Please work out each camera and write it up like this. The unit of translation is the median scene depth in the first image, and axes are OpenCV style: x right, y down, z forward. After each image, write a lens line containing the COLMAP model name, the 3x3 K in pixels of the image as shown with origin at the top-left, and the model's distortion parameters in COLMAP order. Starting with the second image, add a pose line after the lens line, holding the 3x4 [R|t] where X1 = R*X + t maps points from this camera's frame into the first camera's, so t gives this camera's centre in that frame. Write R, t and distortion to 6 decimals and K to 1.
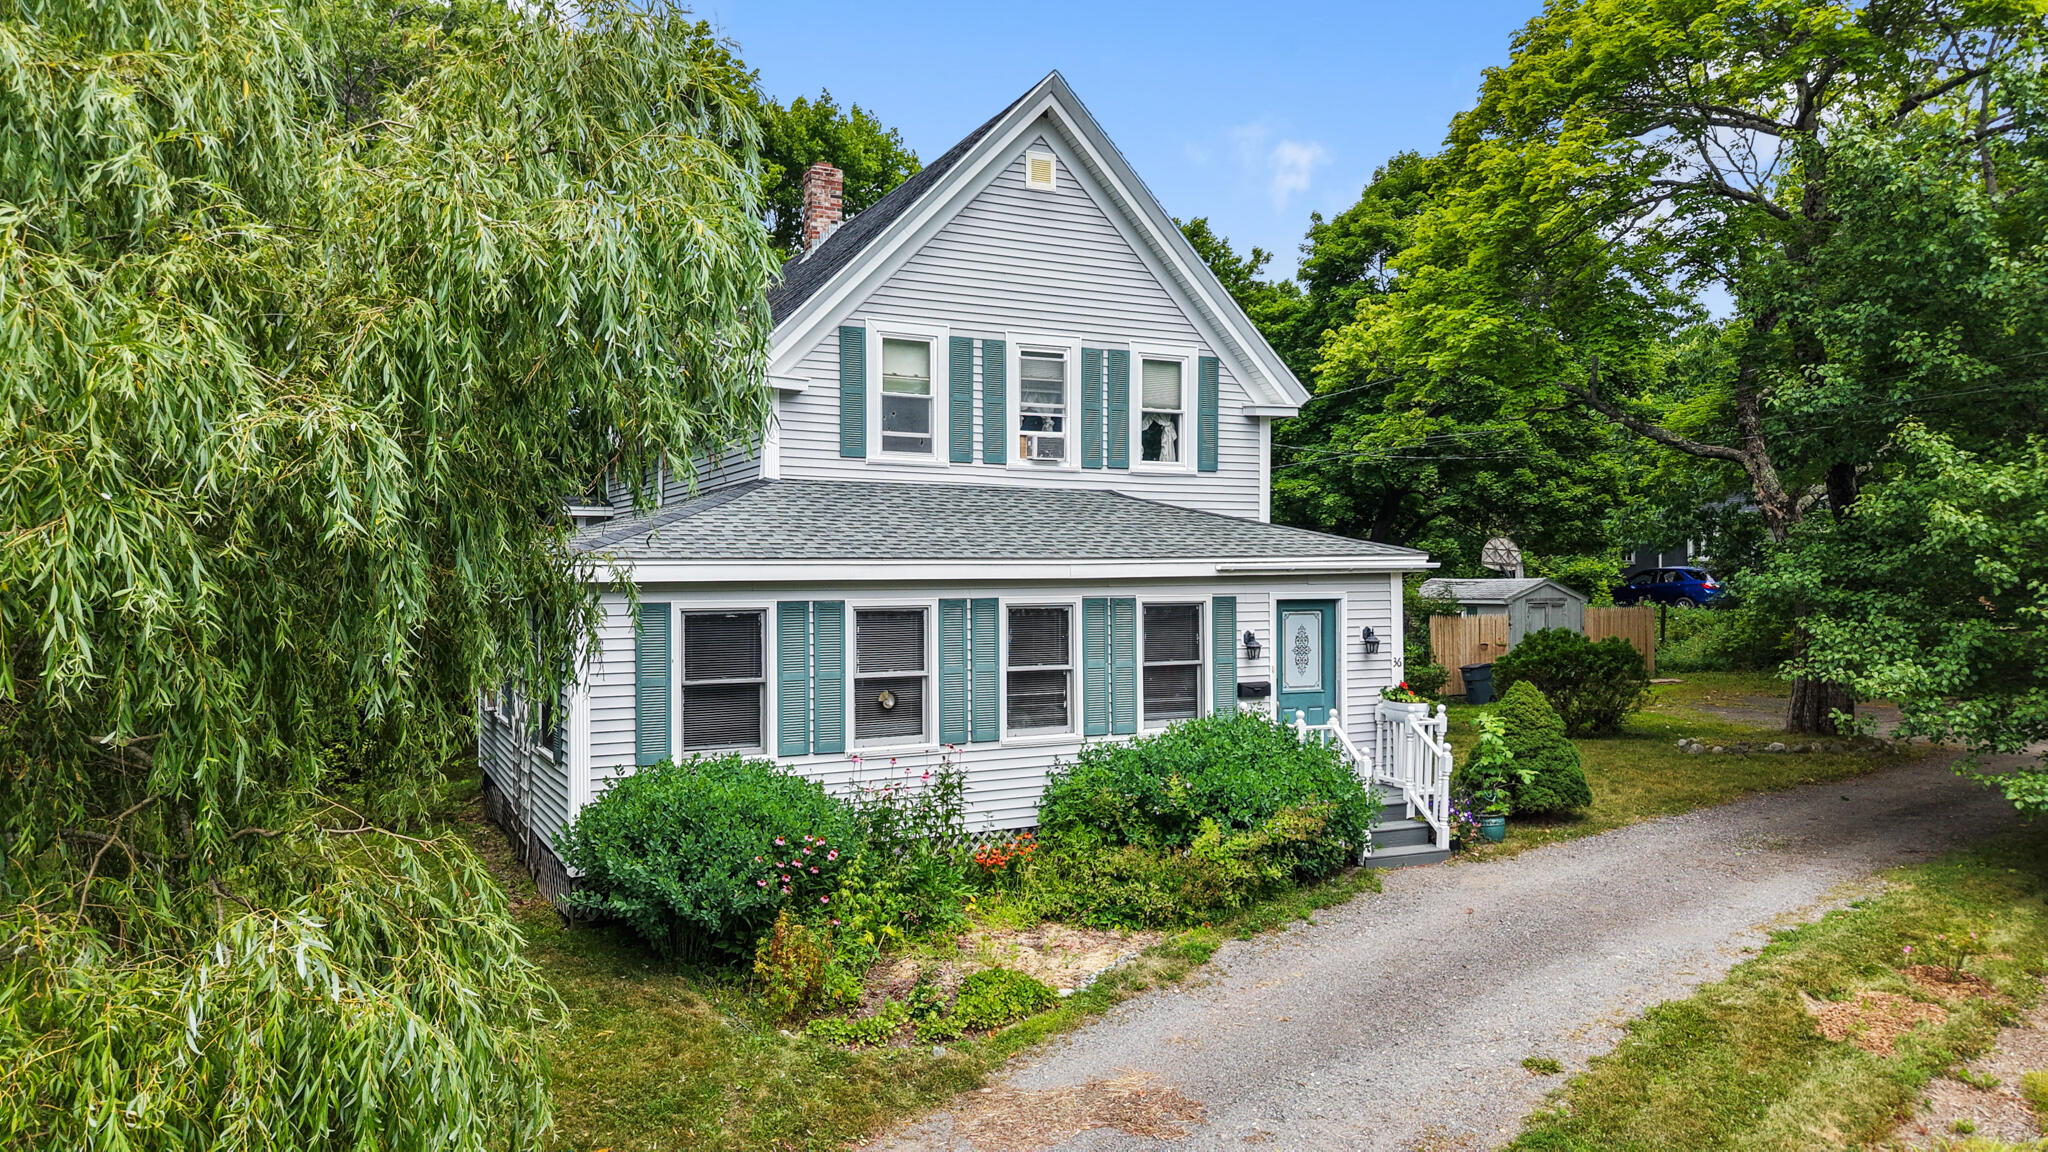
lens RADIAL K [[1386.5, 0, 1021.1], [0, 1386.5, 567.6], [0, 0, 1]] dist [0.040779, -0.026220]
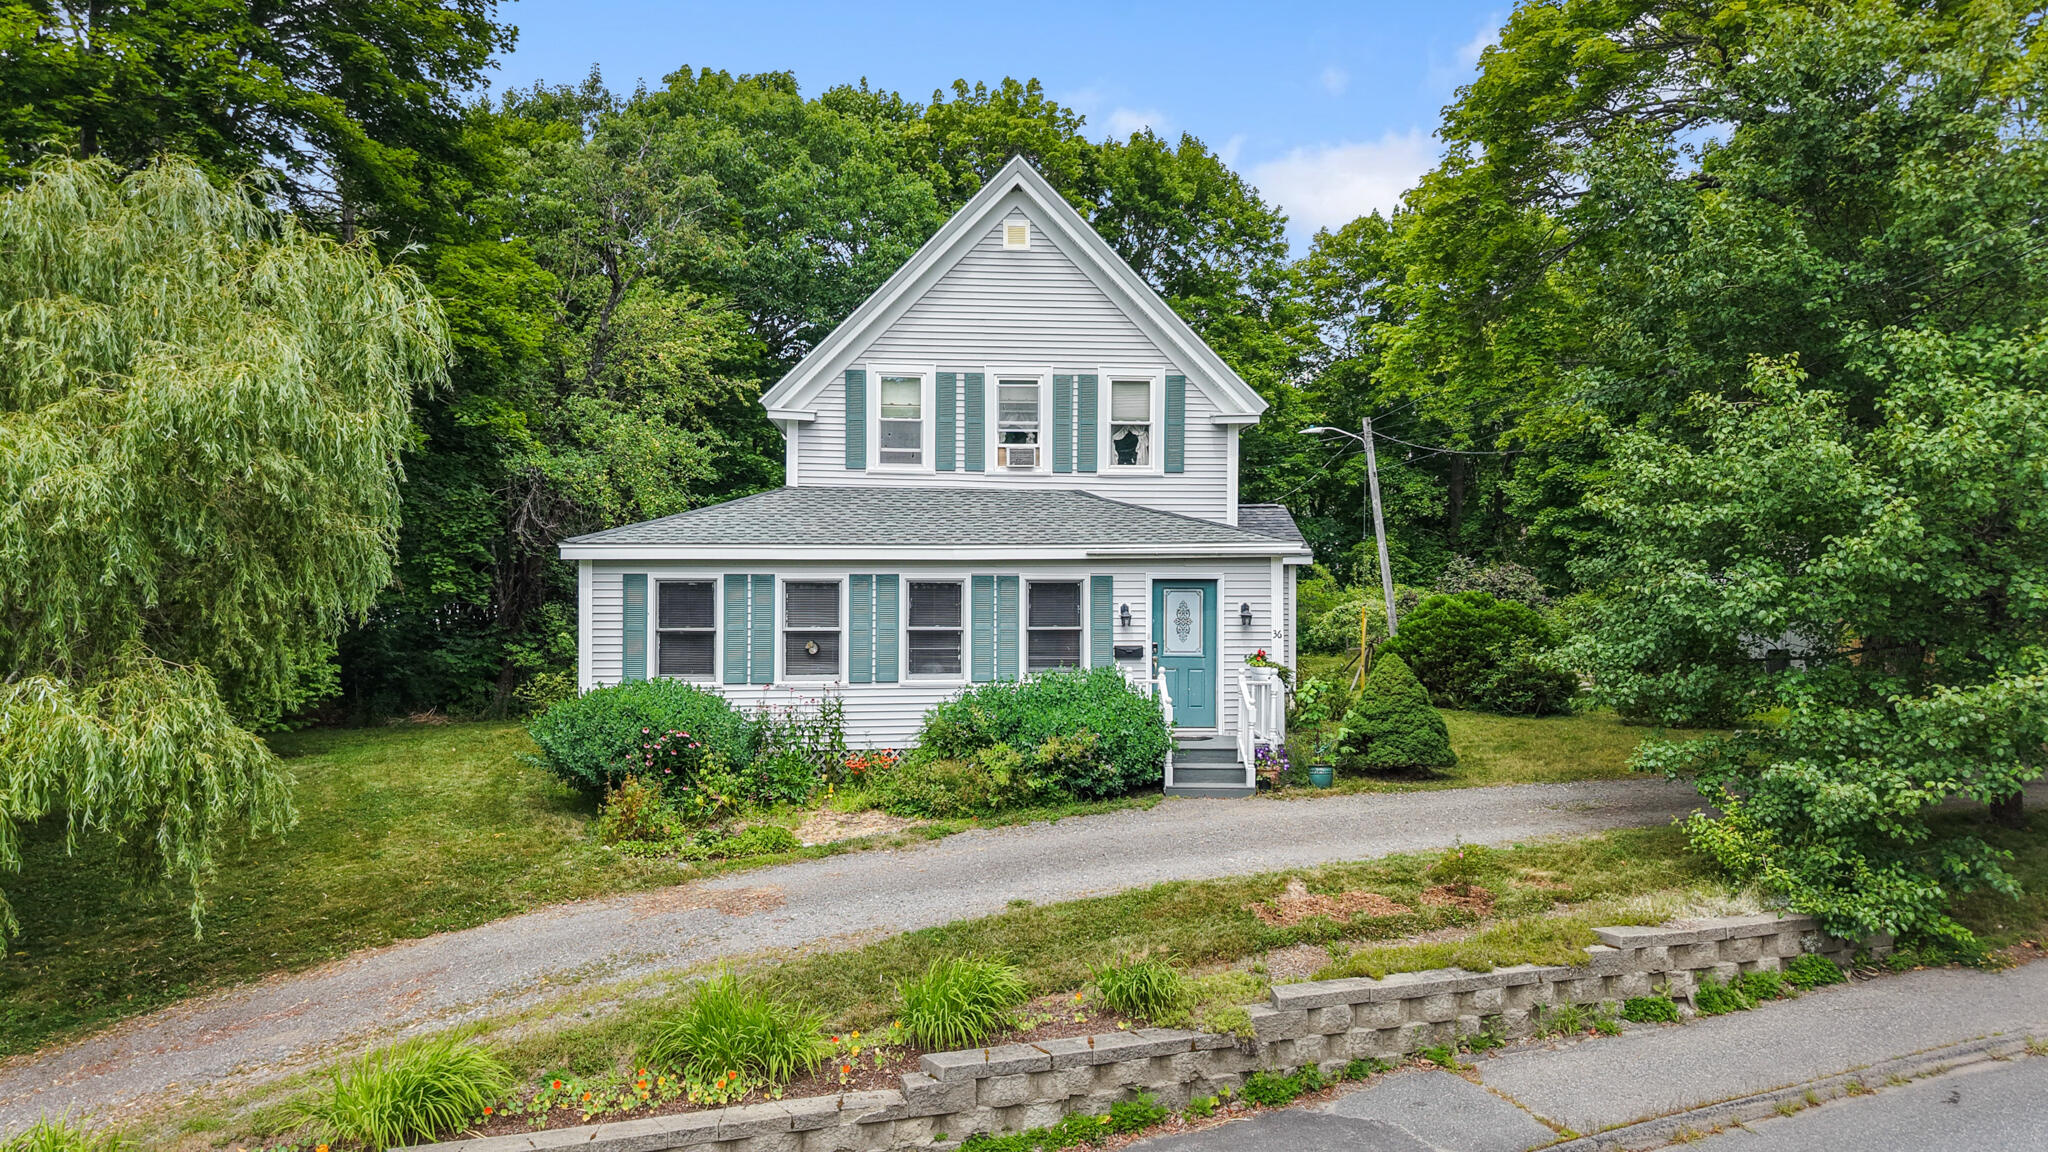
lens RADIAL K [[1386.5, 0, 1021.1], [0, 1386.5, 567.6], [0, 0, 1]] dist [0.040779, -0.026220]
pose [[0.928278, 0.004205, -0.371863, 0.515282], [-0.003926, 0.999991, 0.001508, 0.011592], [0.371866, 0.000060, 0.928287, -0.164099]]
